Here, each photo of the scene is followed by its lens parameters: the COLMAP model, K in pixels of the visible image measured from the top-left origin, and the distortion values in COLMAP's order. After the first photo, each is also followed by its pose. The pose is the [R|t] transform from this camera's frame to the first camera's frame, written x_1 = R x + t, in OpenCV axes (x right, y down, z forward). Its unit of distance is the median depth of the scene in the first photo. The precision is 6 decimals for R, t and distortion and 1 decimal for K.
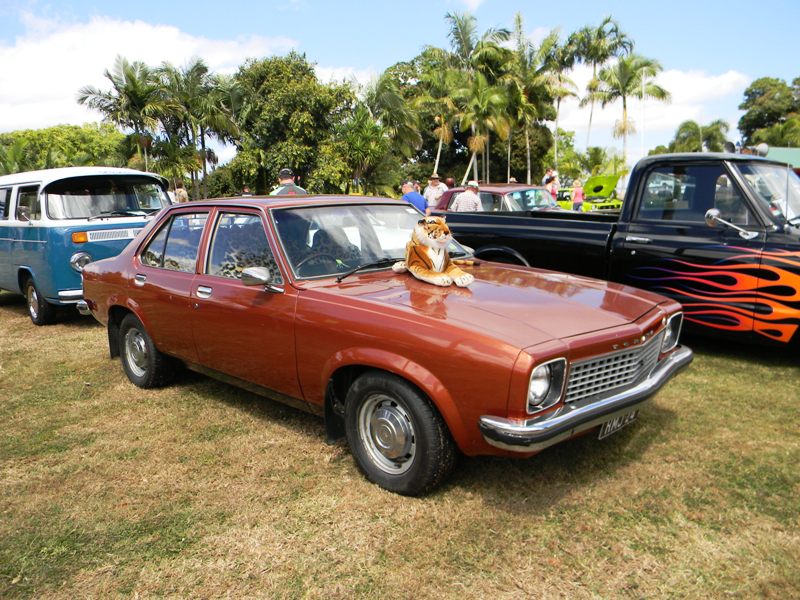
lens RADIAL K [[645.4, 0, 401.4], [0, 645.4, 300.1], [0, 0, 1]] dist [-0.022810, -0.000230]
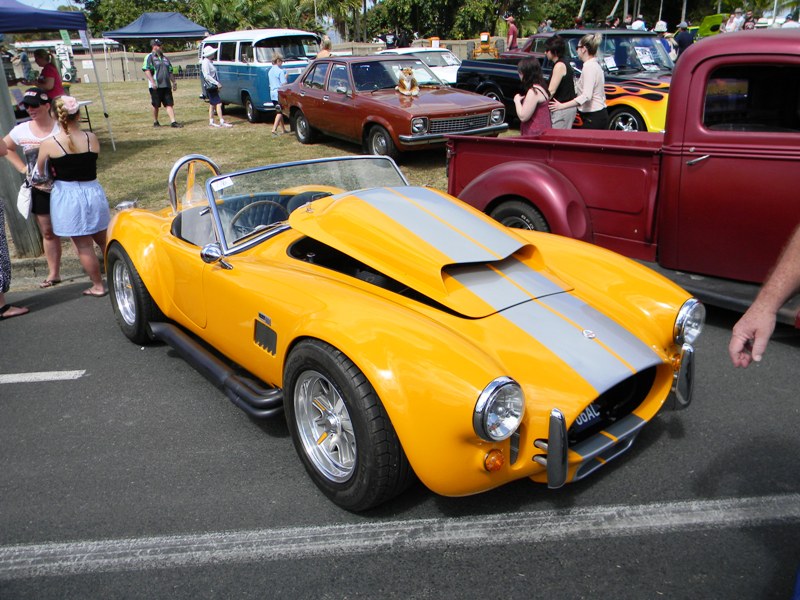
lens RADIAL K [[645.4, 0, 398.9], [0, 645.4, 301.2], [0, 0, 1]] dist [-0.022810, -0.000230]
pose [[0.966801, 0.095054, -0.237195, 0.340412], [-0.034419, 0.968222, 0.247713, 0.066350], [0.253203, -0.231325, 0.939349, -0.781925]]
